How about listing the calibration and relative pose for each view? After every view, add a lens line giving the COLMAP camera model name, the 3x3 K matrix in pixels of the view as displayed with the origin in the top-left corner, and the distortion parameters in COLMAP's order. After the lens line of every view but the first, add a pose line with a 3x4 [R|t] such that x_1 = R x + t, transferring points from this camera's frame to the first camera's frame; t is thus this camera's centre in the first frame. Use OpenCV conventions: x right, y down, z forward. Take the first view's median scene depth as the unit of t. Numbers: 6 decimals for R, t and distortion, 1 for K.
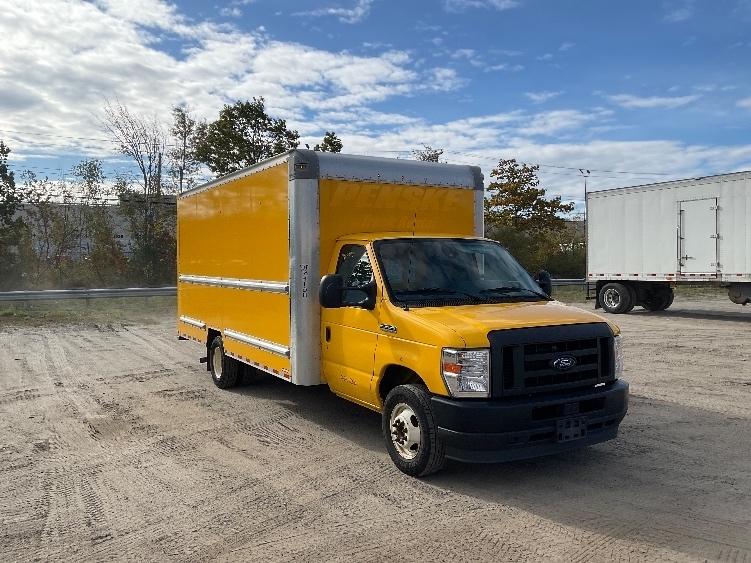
lens RADIAL K [[623.8, 0, 374.2], [0, 623.8, 281.1], [0, 0, 1]] dist [0.018031, 0.001617]
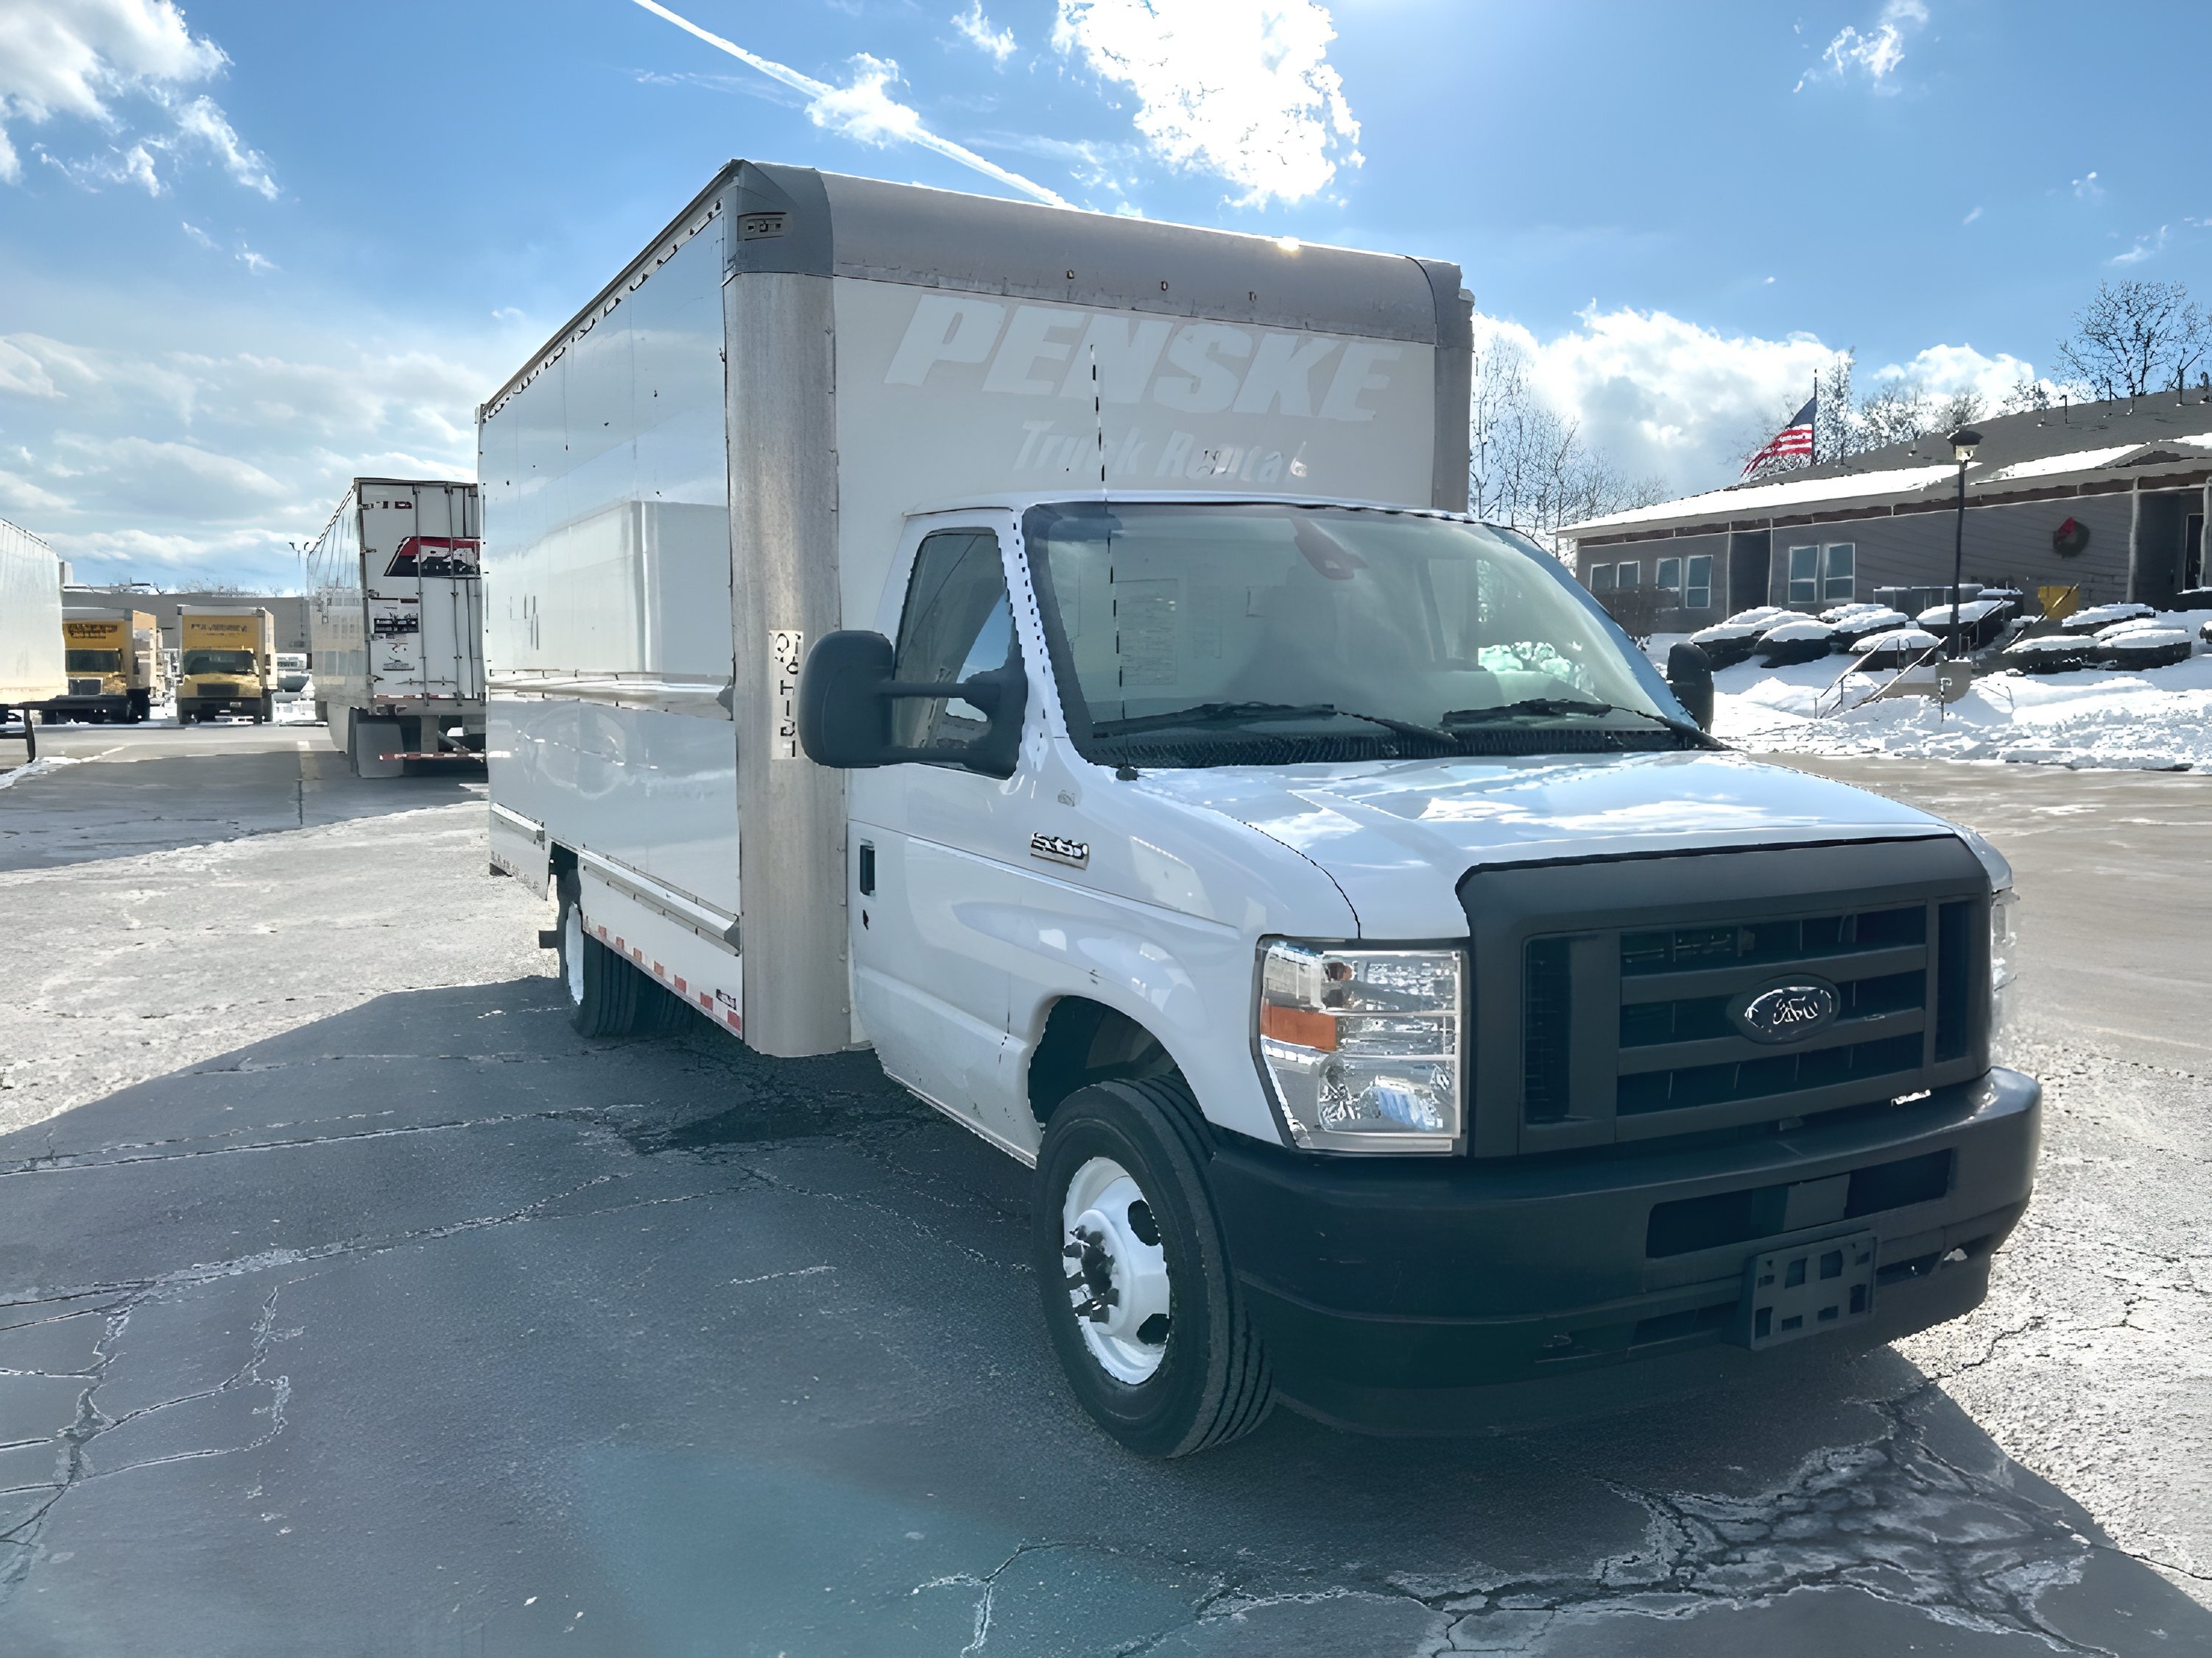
lens RADIAL K [[1699.0, 0, 1109.6], [0, 1699.0, 810.7], [0, 0, 1]] dist [0.036654, 0.002027]
pose [[0.999255, 0.013268, -0.036231, 0.069988], [-0.011277, 0.998445, 0.054600, 0.024296], [0.036899, -0.054151, 0.997851, 0.343847]]
